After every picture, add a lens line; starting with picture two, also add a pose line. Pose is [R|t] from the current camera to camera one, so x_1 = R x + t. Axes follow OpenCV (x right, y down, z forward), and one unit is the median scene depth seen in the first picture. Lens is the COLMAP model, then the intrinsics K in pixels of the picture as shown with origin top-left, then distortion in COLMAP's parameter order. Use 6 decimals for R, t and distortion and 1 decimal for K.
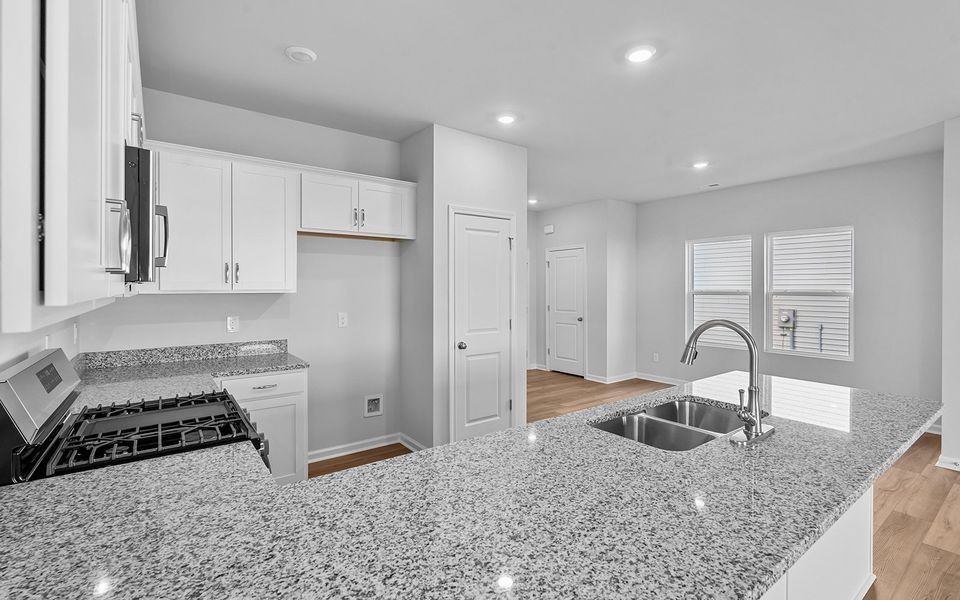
lens RADIAL K [[437.9, 0, 487.9], [0, 437.9, 288.3], [0, 0, 1]] dist [-0.000331, -0.000674]
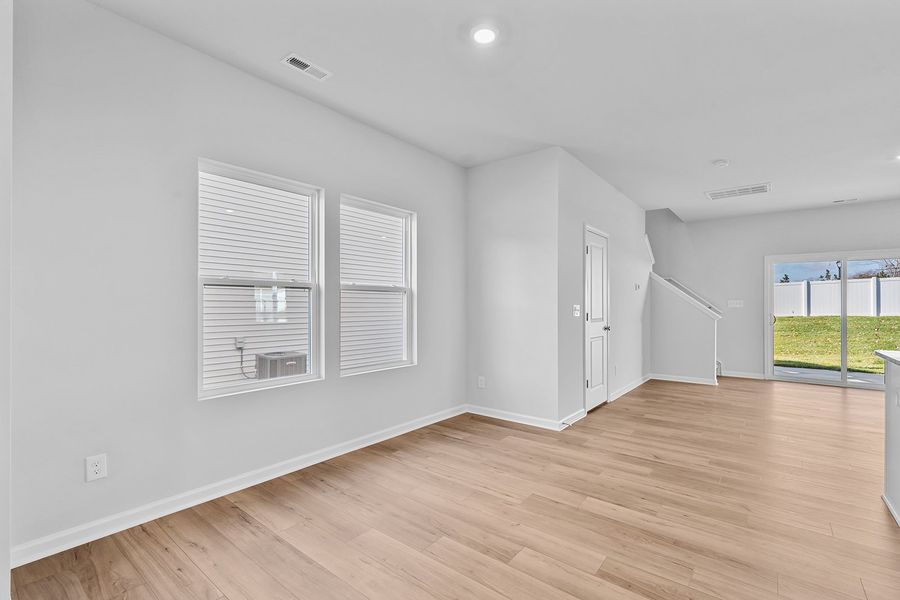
lens RADIAL K [[403.8, 0, 446.2], [0, 403.8, 304.8], [0, 0, 1]] dist [-0.000282, -0.000723]
pose [[-0.242768, -0.000401, 0.970084, 0.014838], [-0.003612, 0.999993, -0.000490, 0.037978], [-0.970078, -0.003623, -0.242768, 0.993874]]
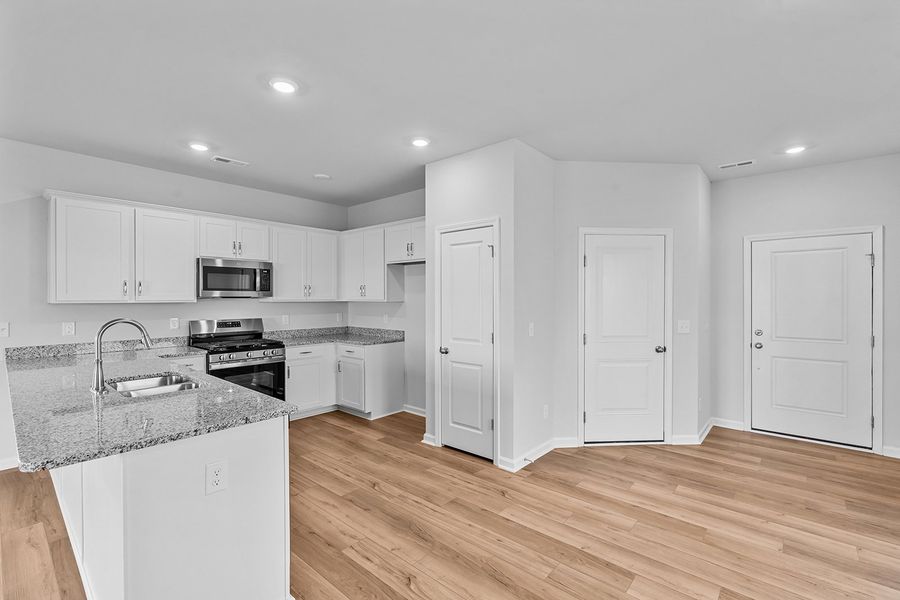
lens RADIAL K [[398.4, 0, 450.0], [0, 398.4, 300.0], [0, 0, 1]] dist [-0.001559, -0.000398]
pose [[0.204986, 0.003764, -0.978758, 0.636477], [-0.004092, 0.999987, 0.002989, -0.001211], [0.978756, 0.003393, 0.204999, 0.544421]]
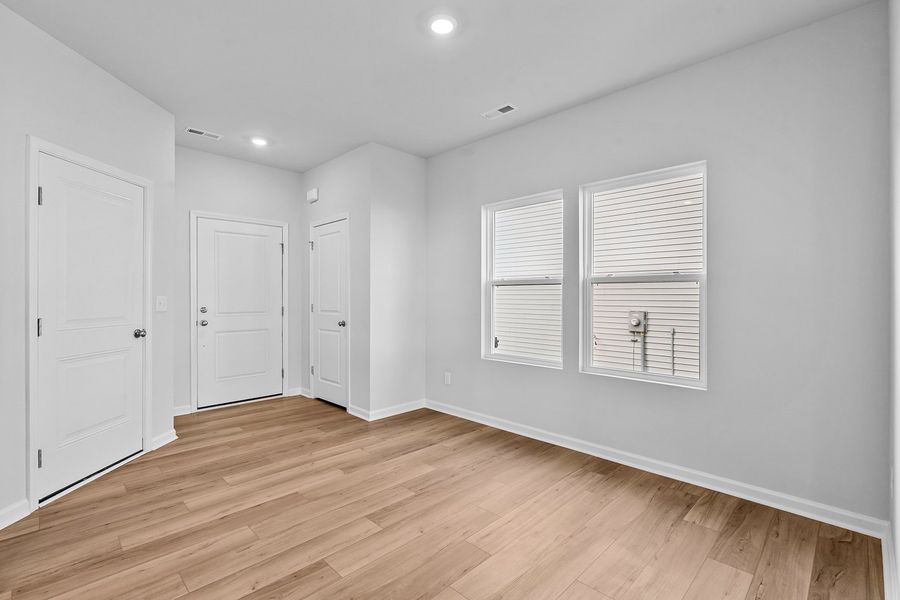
lens RADIAL K [[411.4, 0, 451.7], [0, 411.4, 294.7], [0, 0, 1]] dist [-0.003012, -0.000427]
pose [[0.990231, 0.002906, 0.139404, 0.364237], [-0.002189, 0.999984, -0.005296, 0.036406], [-0.139417, 0.004939, 0.990221, 0.434882]]
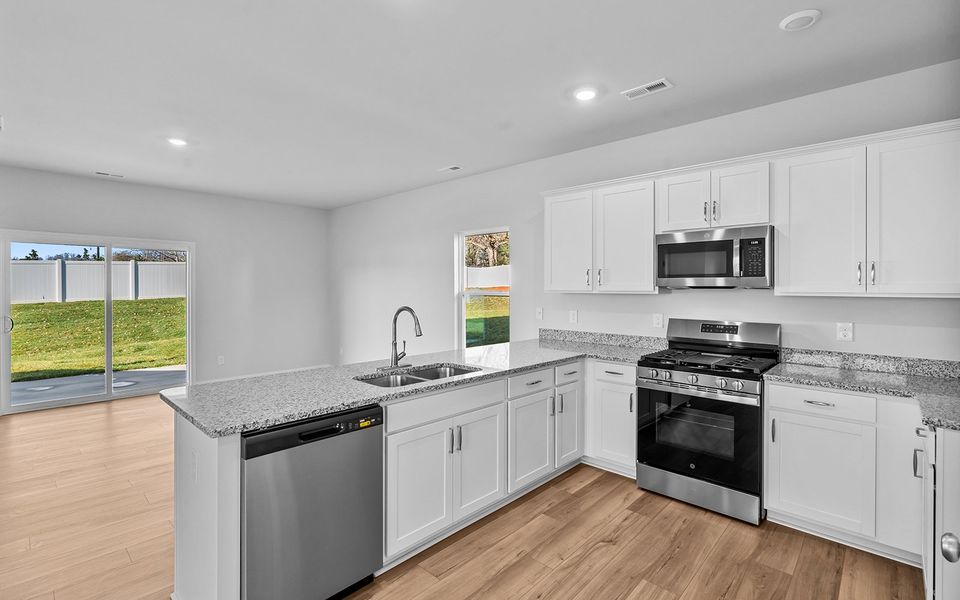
lens RADIAL K [[437.9, 0, 487.9], [0, 437.9, 288.3], [0, 0, 1]] dist [-0.000331, -0.000674]
pose [[-0.984489, -0.002171, -0.175430, 0.146453], [-0.003567, 0.999964, 0.007645, -0.004701], [0.175408, 0.008152, -0.984462, 0.799041]]
